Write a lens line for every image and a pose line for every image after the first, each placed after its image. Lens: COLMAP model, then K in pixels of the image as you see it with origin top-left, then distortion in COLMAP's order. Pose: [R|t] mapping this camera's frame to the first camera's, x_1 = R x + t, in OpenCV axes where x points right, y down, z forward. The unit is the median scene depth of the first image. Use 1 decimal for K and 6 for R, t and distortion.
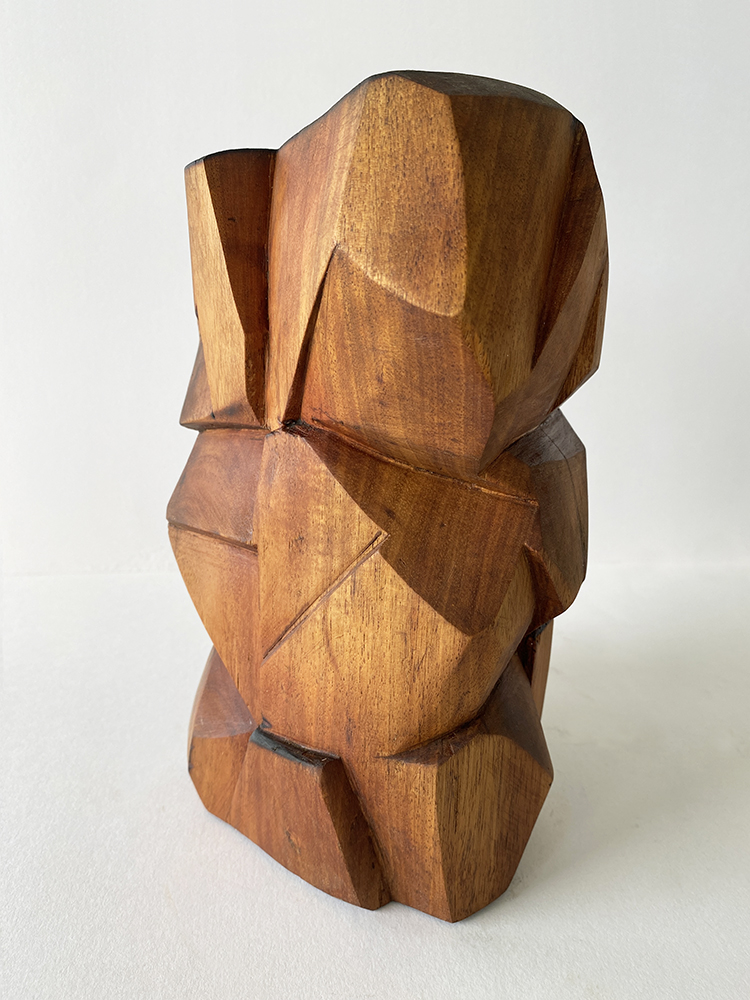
lens RADIAL K [[741.1, 0, 375.6], [0, 741.1, 521.3], [0, 0, 1]] dist [0.150541, -0.296713]
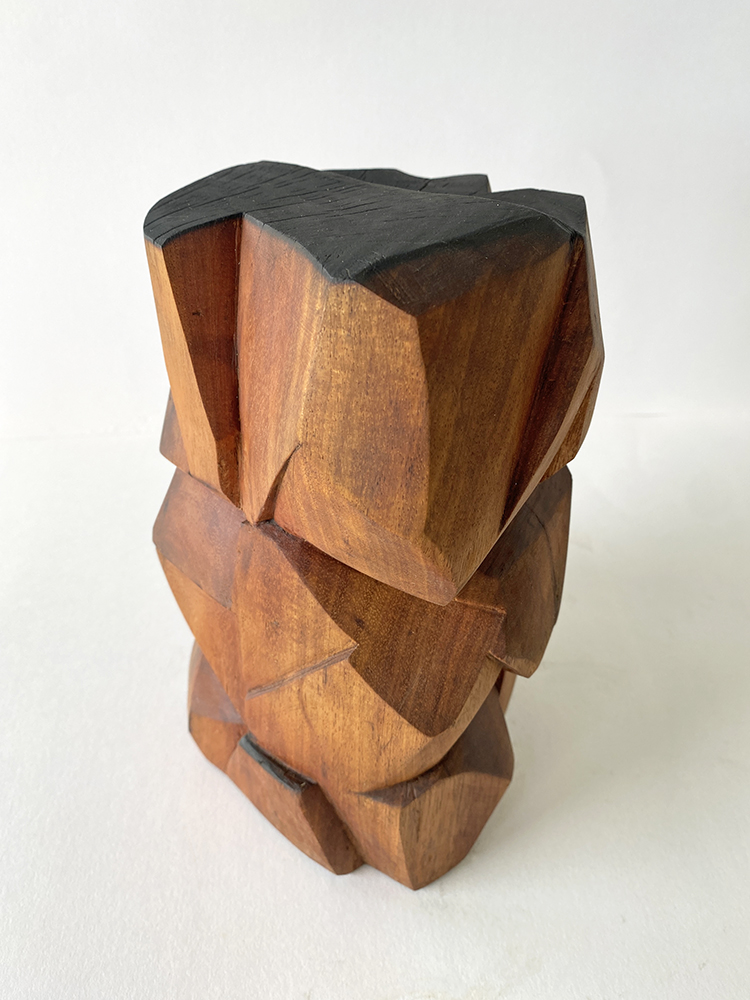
lens RADIAL K [[769.9, 0, 343.9], [0, 769.9, 499.5], [0, 0, 1]] dist [0.156087, -0.341808]
pose [[0.998223, 0.024477, -0.054339, 0.050633], [-0.006521, 0.951150, 0.308659, -0.493895], [0.059239, -0.307756, 0.949619, 0.023728]]
